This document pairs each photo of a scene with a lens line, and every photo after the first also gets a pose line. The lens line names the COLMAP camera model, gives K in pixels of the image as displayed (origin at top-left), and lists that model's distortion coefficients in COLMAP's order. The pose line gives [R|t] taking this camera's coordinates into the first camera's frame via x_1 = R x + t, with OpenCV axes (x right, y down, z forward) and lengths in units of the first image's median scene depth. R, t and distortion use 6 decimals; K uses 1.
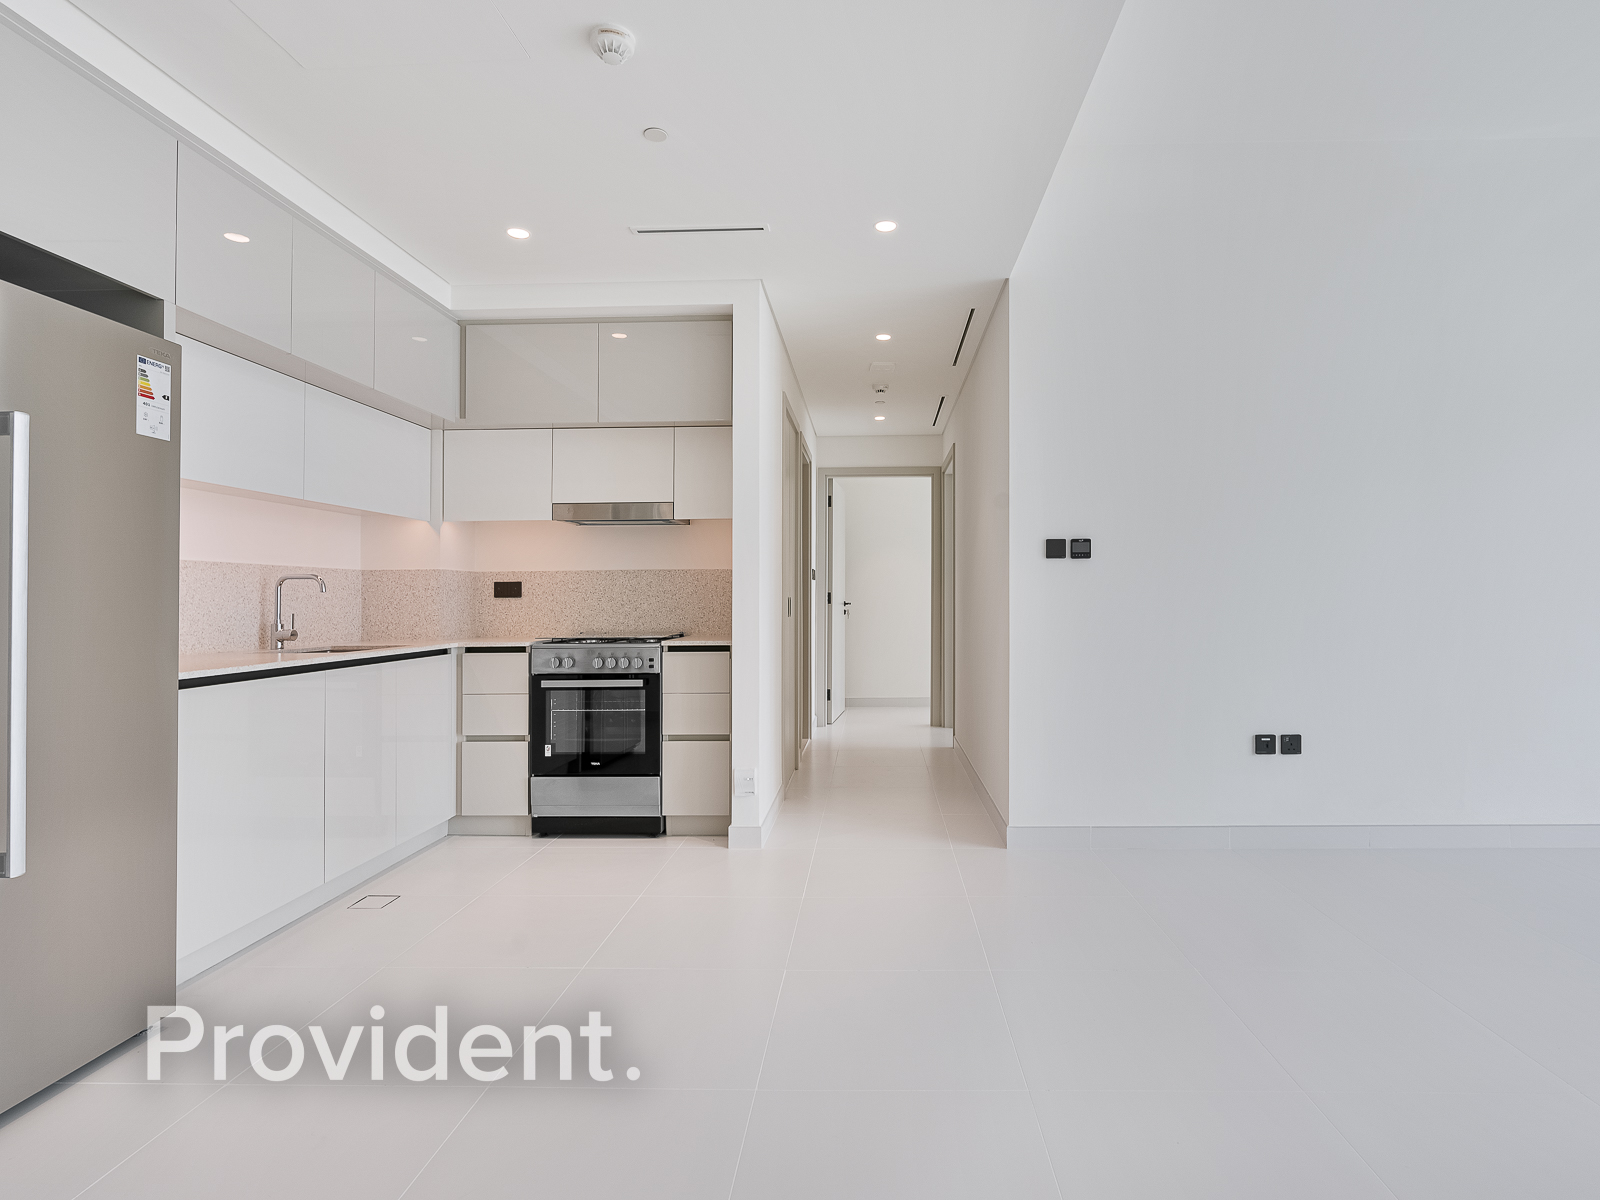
lens RADIAL K [[821.1, 0, 798.1], [0, 821.1, 597.2], [0, 0, 1]] dist [-0.008626, 0.001446]
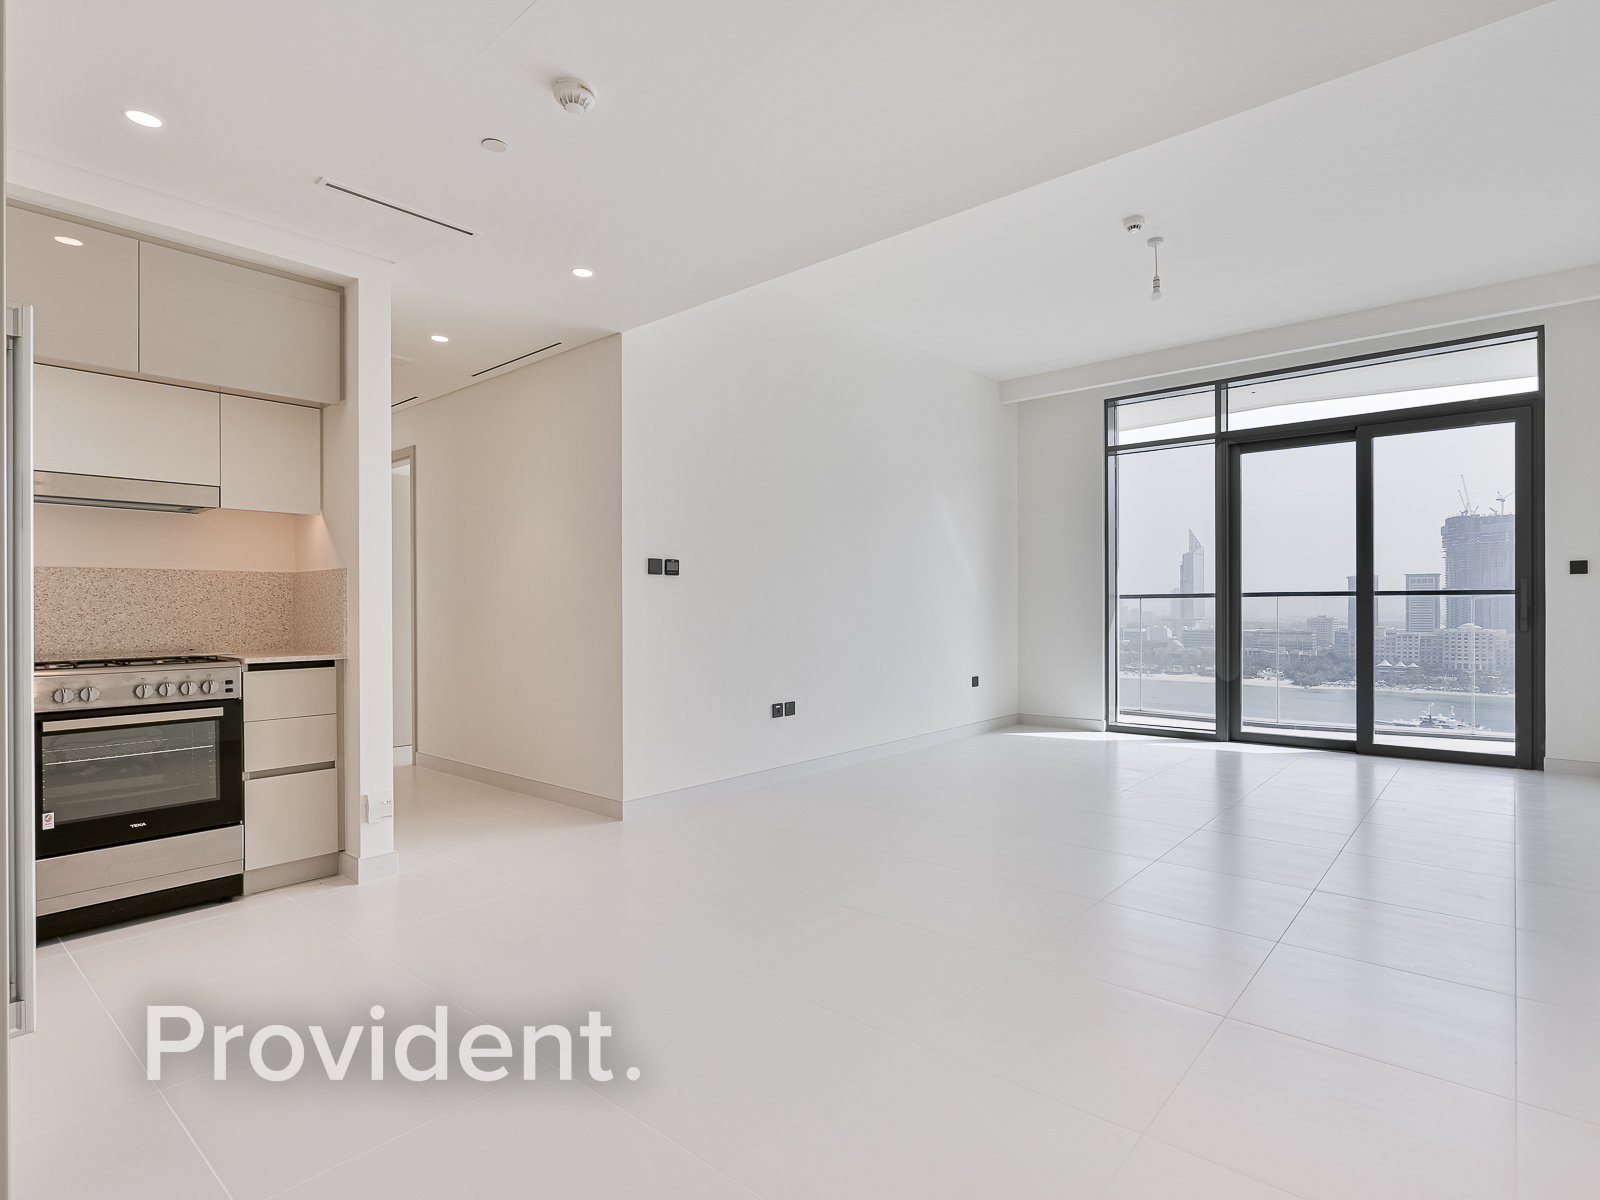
lens RADIAL K [[821.1, 0, 851.1], [0, 821.1, 612.0], [0, 0, 1]] dist [-0.008626, 0.001446]
pose [[0.613339, -0.001936, 0.789817, -0.438448], [-0.001920, 0.999990, 0.003942, 0.002719], [-0.789817, -0.003934, 0.613329, 0.022495]]
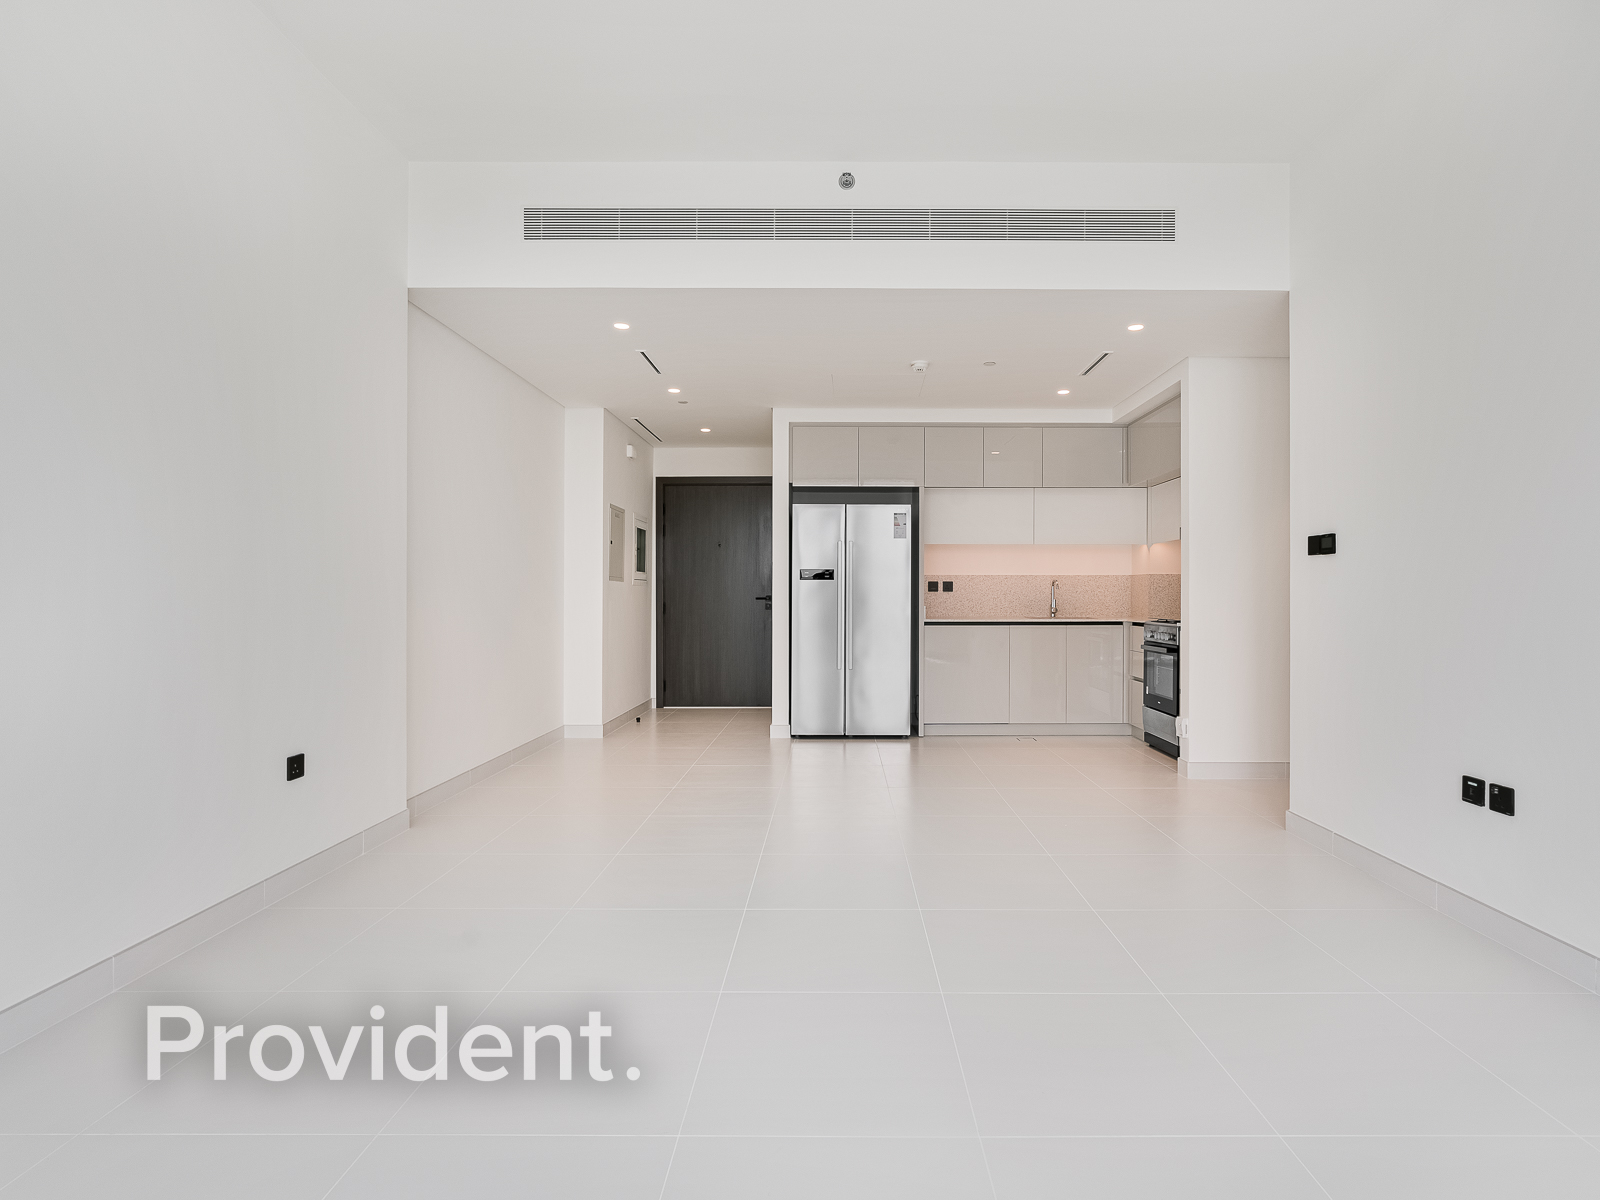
lens RADIAL K [[779.6, 0, 801.3], [0, 779.6, 578.6], [0, 0, 1]] dist [-0.011893, 0.002528]
pose [[-0.000855, -0.011801, -0.999930, 1.180518], [-0.005151, 0.999917, -0.011797, -0.003510], [0.999986, 0.005140, -0.000915, 0.349727]]
